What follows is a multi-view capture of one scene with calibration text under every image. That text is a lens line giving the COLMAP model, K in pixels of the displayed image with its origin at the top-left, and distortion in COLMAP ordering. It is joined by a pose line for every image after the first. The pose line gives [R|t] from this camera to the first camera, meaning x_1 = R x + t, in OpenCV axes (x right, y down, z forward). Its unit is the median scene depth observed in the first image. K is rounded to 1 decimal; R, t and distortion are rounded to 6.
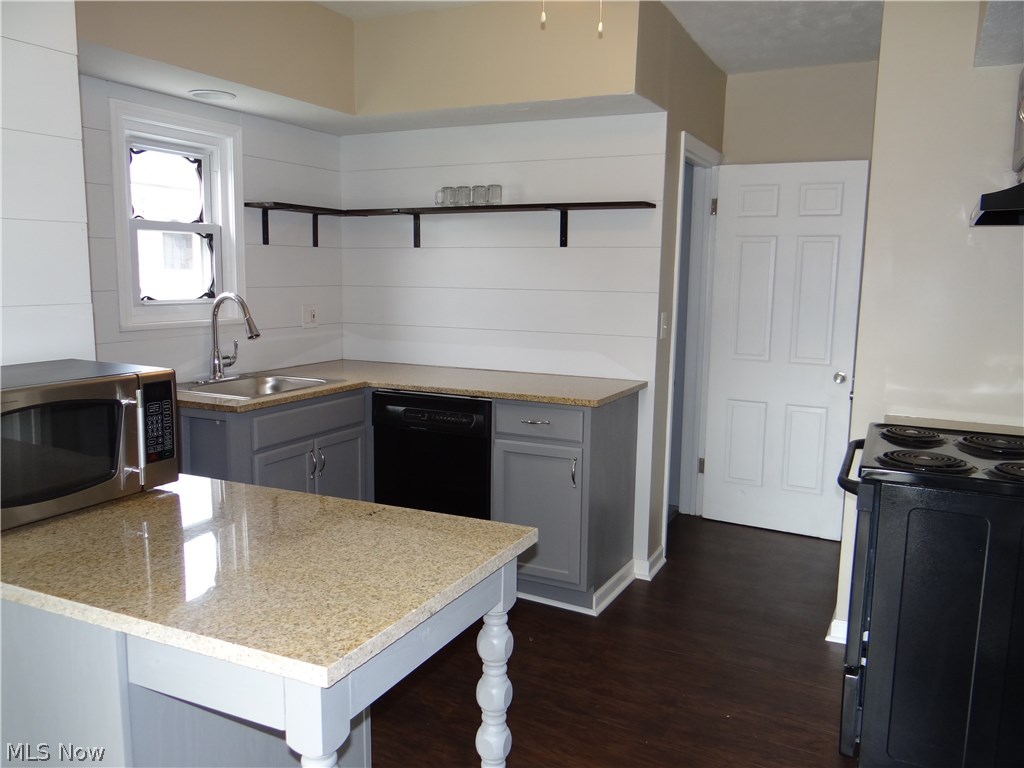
lens RADIAL K [[819.2, 0, 510.0], [0, 819.2, 379.5], [0, 0, 1]] dist [0.007124, -0.001819]
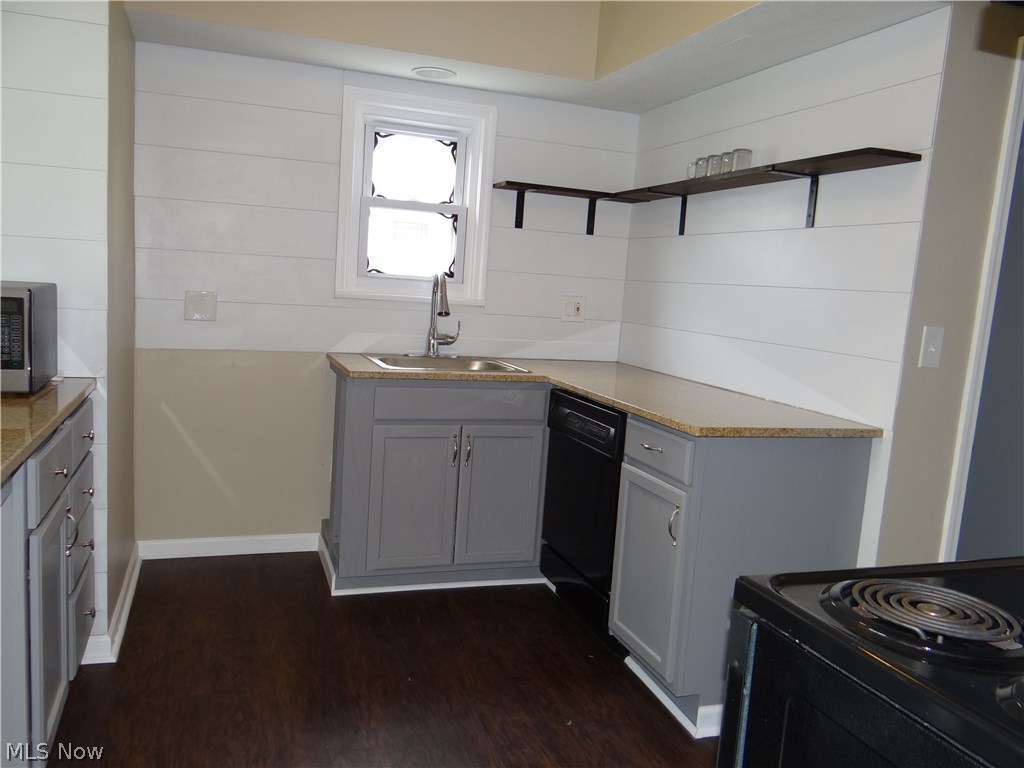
lens RADIAL K [[819.2, 0, 514.9], [0, 819.2, 383.4], [0, 0, 1]] dist [0.007124, -0.001819]
pose [[0.720436, 0.122603, -0.682599, 0.414166], [-0.148501, 0.988693, 0.020849, -0.003118], [0.677436, 0.086346, 0.730496, 0.332839]]
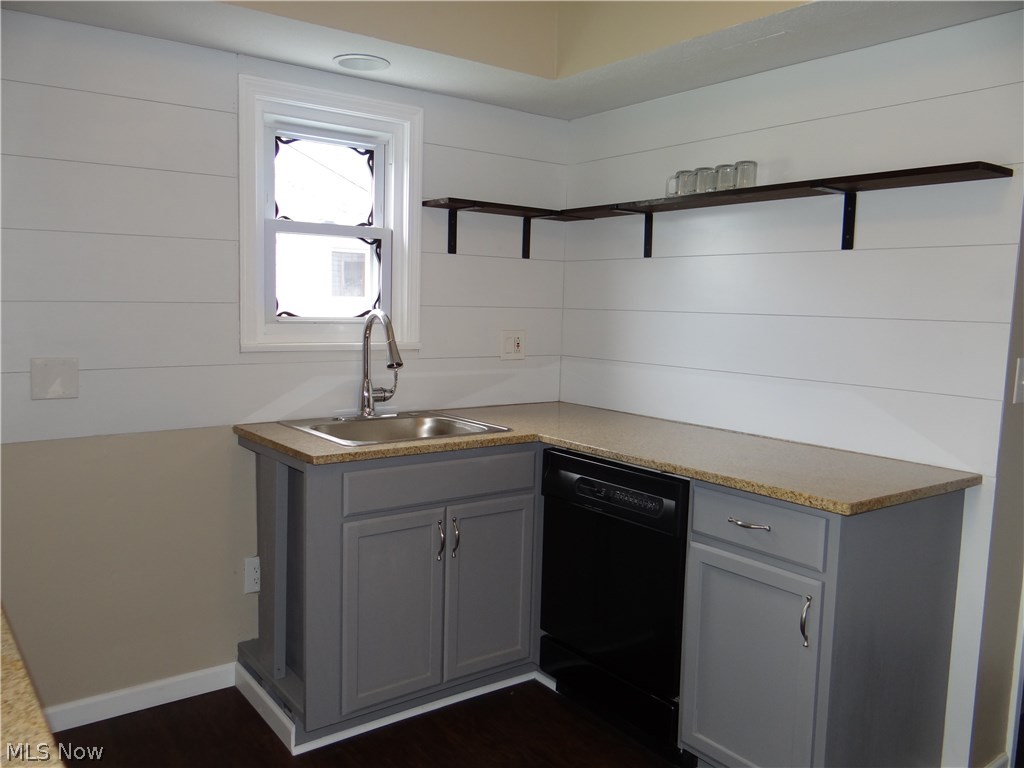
lens RADIAL K [[819.2, 0, 507.0], [0, 819.2, 382.9], [0, 0, 1]] dist [0.007124, -0.001819]
pose [[0.893655, 0.055669, -0.445287, 0.127251], [-0.073383, 0.997047, -0.022625, -0.025187], [0.442713, 0.052895, 0.895102, 0.334678]]
